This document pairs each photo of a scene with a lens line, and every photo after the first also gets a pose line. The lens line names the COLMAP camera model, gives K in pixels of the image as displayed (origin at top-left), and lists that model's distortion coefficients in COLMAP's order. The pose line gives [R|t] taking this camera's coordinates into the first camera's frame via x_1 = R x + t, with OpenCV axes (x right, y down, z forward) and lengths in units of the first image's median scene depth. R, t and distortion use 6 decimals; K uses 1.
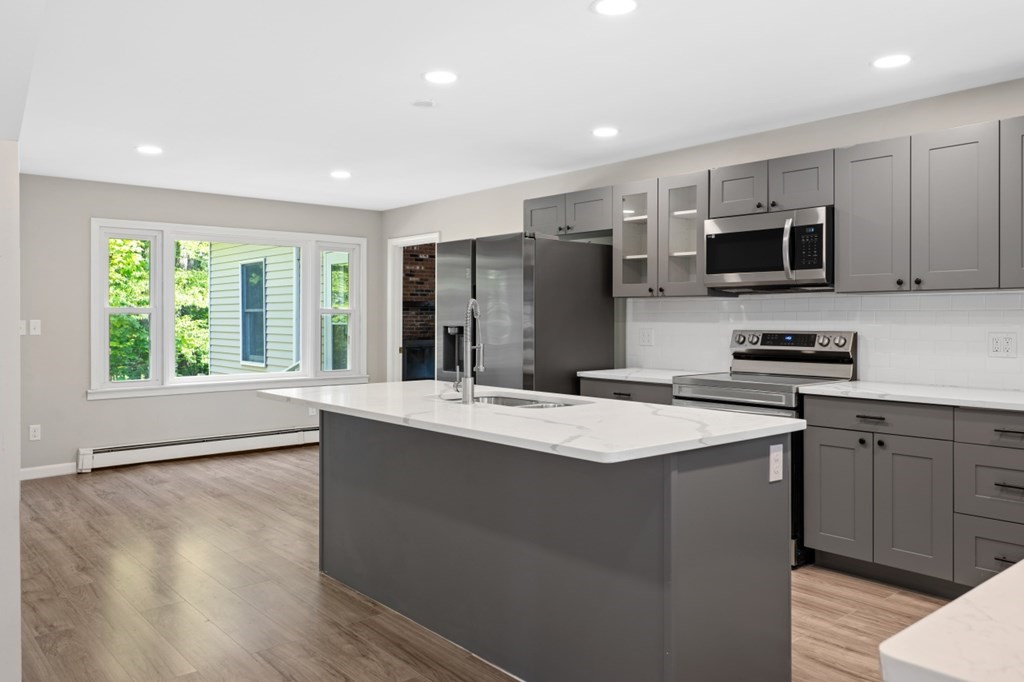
lens RADIAL K [[787.1, 0, 508.8], [0, 787.1, 334.8], [0, 0, 1]] dist [-0.005485, -0.001045]
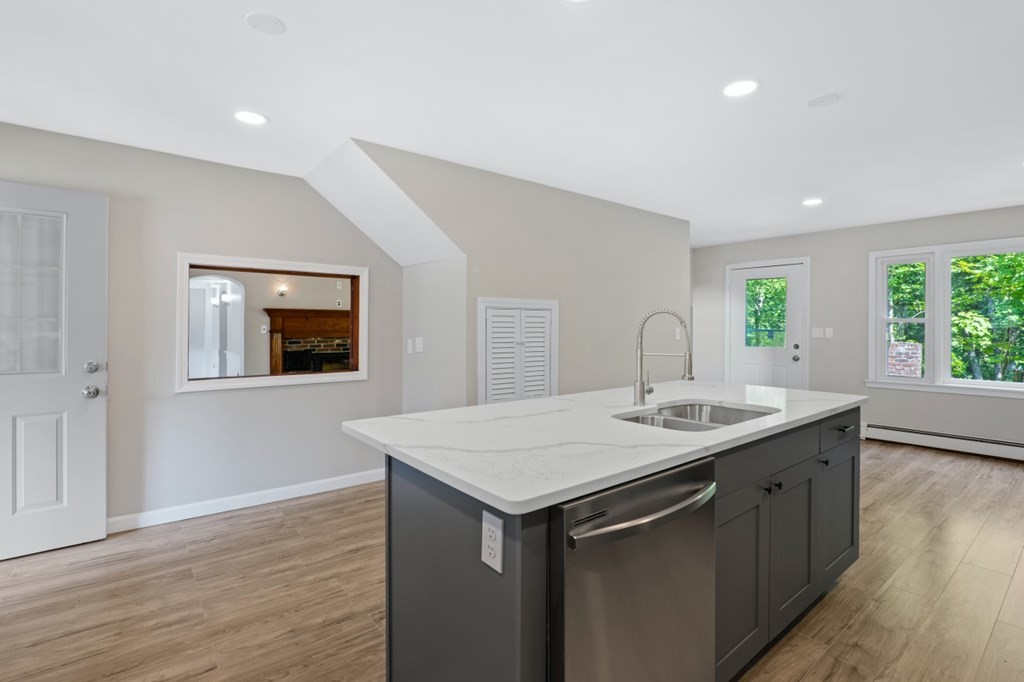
lens RADIAL K [[481.9, 0, 508.7], [0, 481.9, 332.0], [0, 0, 1]] dist [-0.011339, 0.001195]
pose [[-0.023719, 0.015107, -0.999605, 0.576879], [-0.016842, 0.999738, 0.015509, -0.026089], [0.999577, 0.017203, -0.023458, 0.757724]]
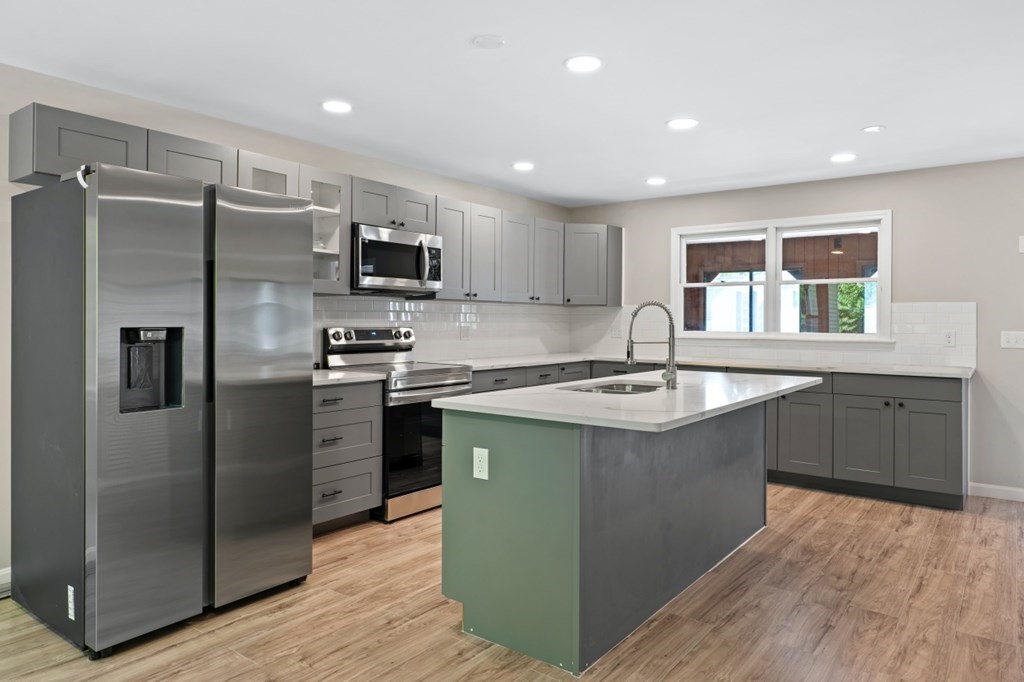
lens RADIAL K [[676.9, 0, 511.0], [0, 676.9, 336.2], [0, 0, 1]] dist [0.001733, 0.000137]
pose [[-0.233039, -0.025269, 0.972139, -0.913906], [0.011009, 0.999530, 0.028620, -0.024600], [-0.972405, 0.017372, -0.232651, 1.350130]]
